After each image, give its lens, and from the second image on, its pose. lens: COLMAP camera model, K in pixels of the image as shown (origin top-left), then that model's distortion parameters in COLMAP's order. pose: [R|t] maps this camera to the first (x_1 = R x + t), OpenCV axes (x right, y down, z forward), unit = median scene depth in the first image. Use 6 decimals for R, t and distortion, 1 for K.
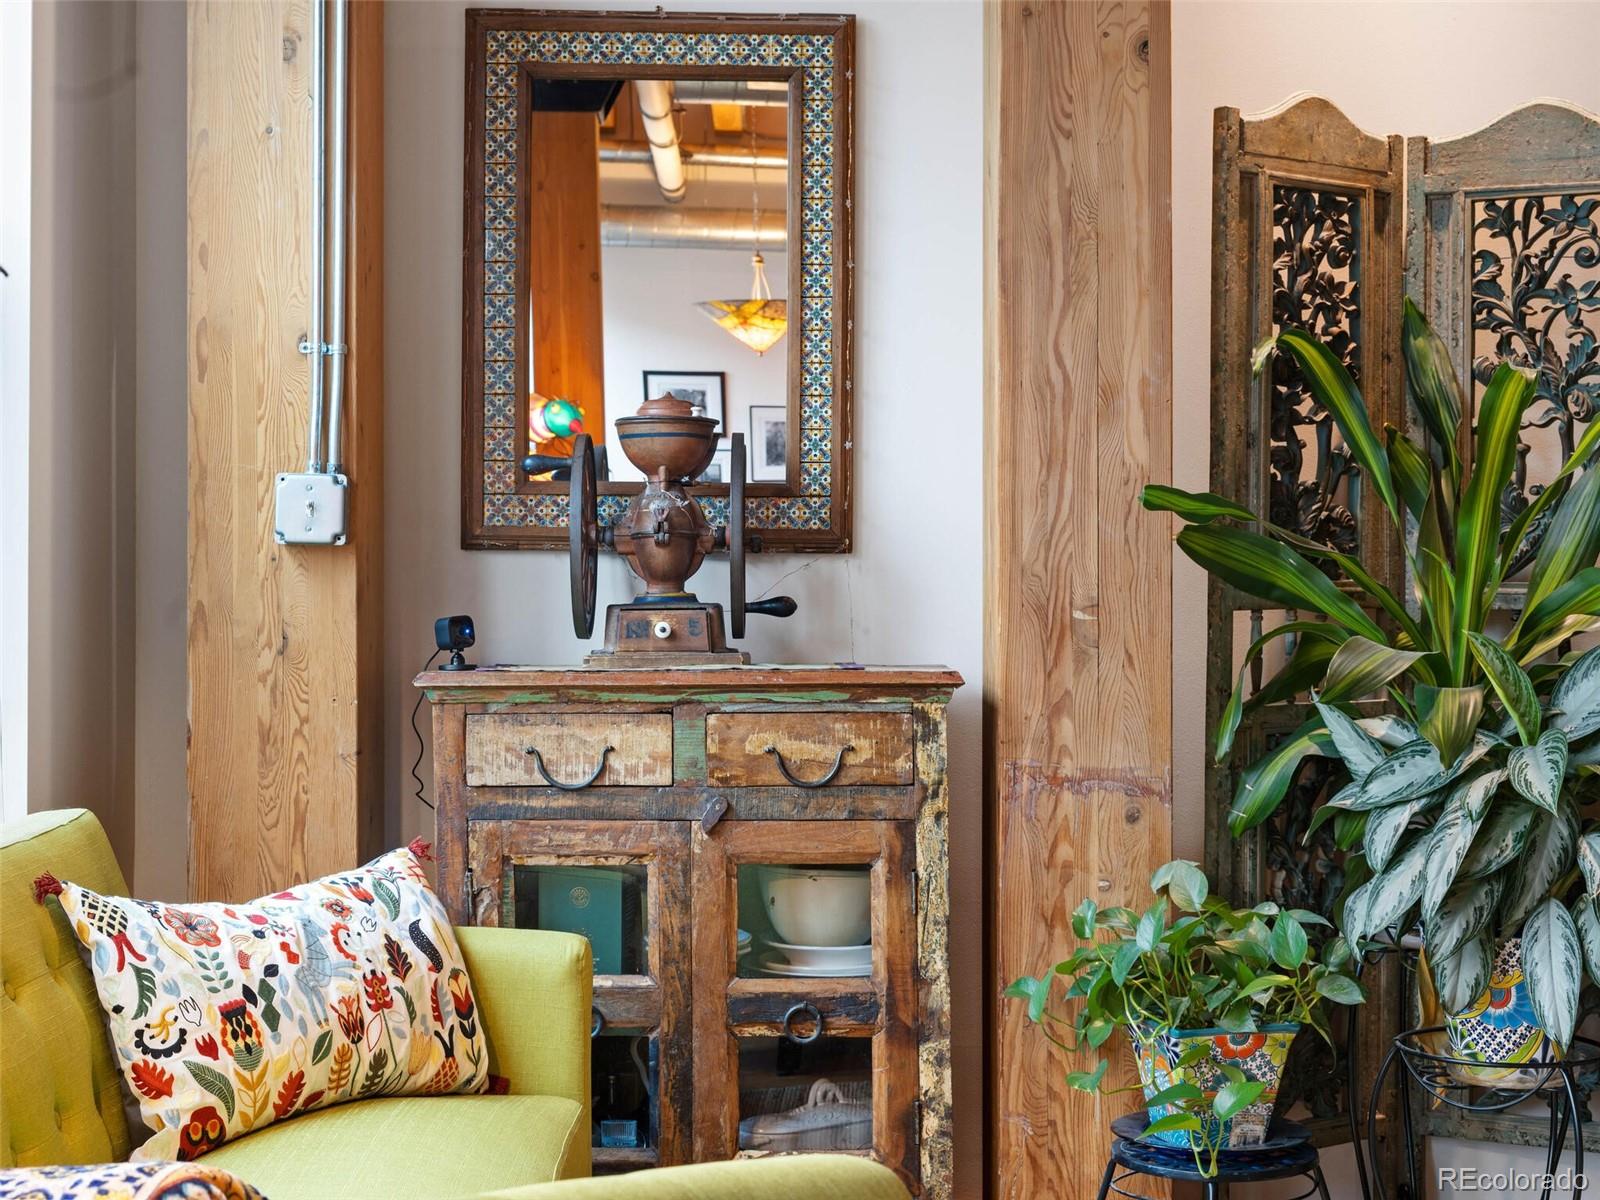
lens RADIAL K [[2626.9, 0, 794.5], [0, 2626.9, 594.5], [0, 0, 1]] dist [0.003059, 0.000000]
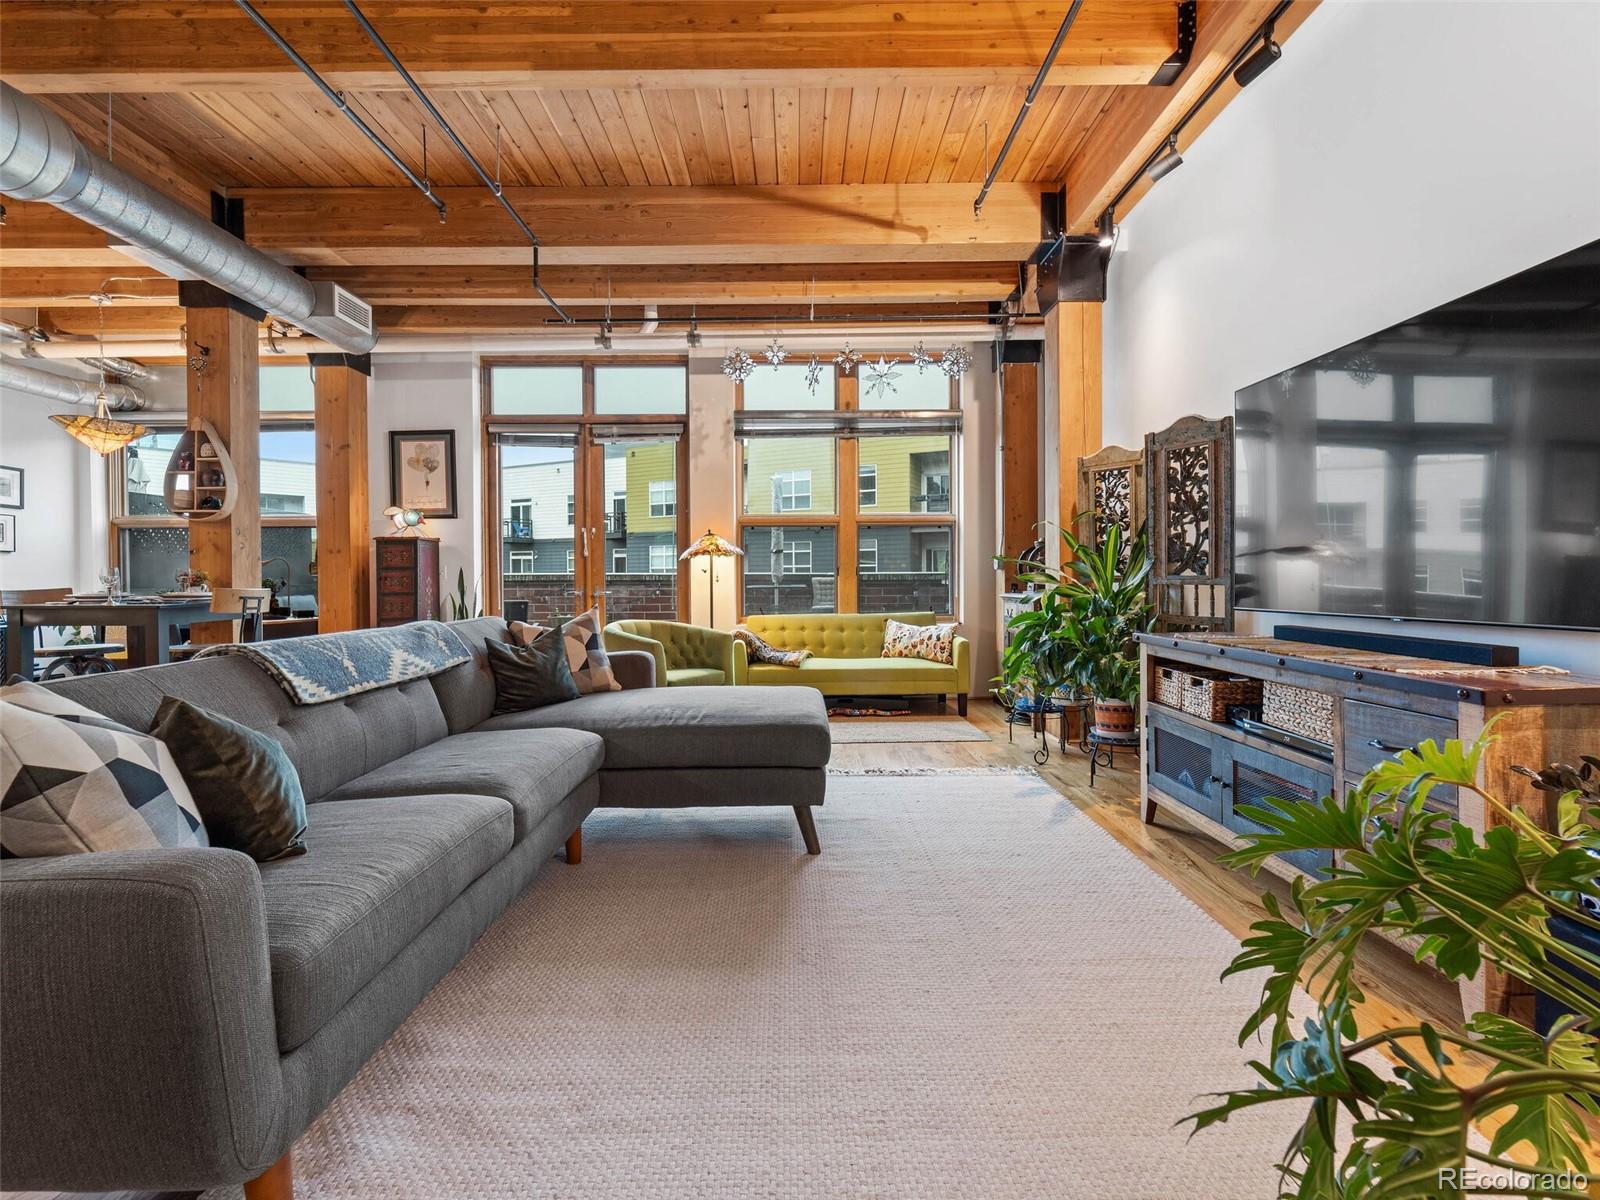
lens RADIAL K [[725.9, 0, 795.4], [0, 725.9, 586.9], [0, 0, 1]] dist [0.004874, -0.002399]
pose [[-0.018476, 0.011591, -0.999762, 1.518684], [0.000845, 0.999933, 0.011577, -0.001393], [0.999829, -0.000631, -0.018484, 0.694899]]
